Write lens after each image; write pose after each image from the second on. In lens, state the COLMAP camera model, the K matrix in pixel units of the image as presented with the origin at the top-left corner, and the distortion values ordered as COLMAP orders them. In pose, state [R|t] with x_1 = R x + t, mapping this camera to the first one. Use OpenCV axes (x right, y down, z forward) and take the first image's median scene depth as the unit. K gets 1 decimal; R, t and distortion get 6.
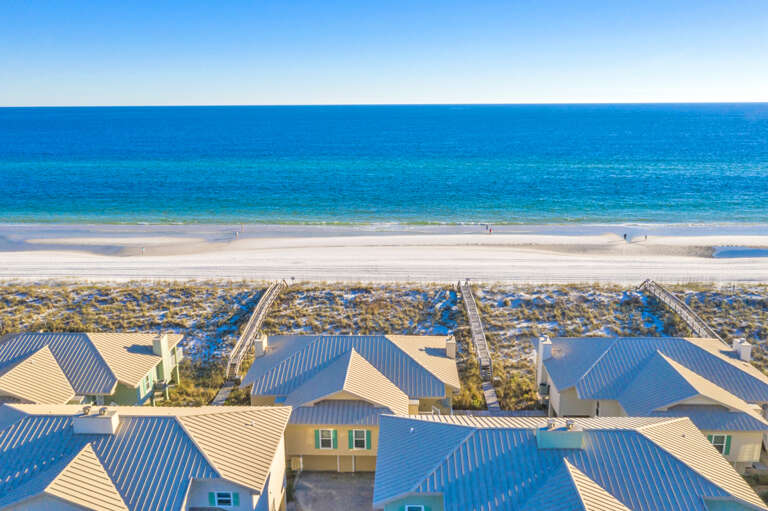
lens RADIAL K [[628.3, 0, 384.0], [0, 628.3, 255.5], [0, 0, 1]] dist [0.014102, 0.004750]
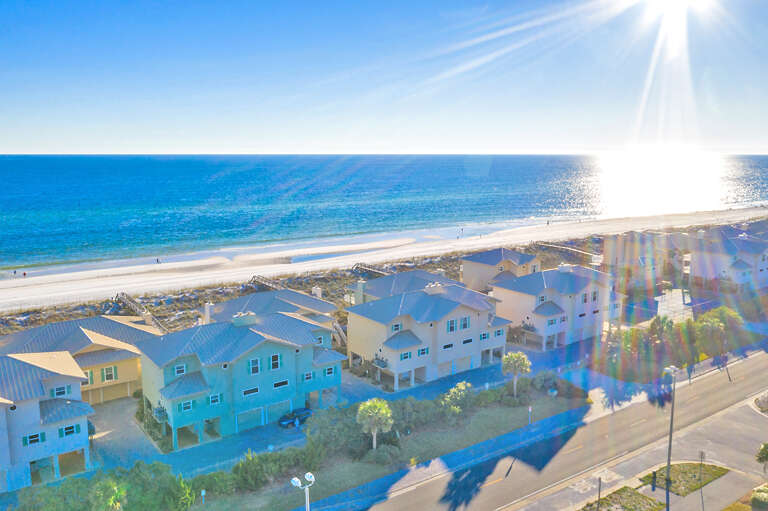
lens RADIAL K [[628.3, 0, 384.0], [0, 628.3, 255.5], [0, 0, 1]] dist [0.014102, 0.004750]
pose [[0.793650, -0.097484, 0.600513, -0.221021], [0.144360, 0.989063, -0.030231, 0.084942], [-0.590999, 0.110683, 0.799043, -0.351248]]
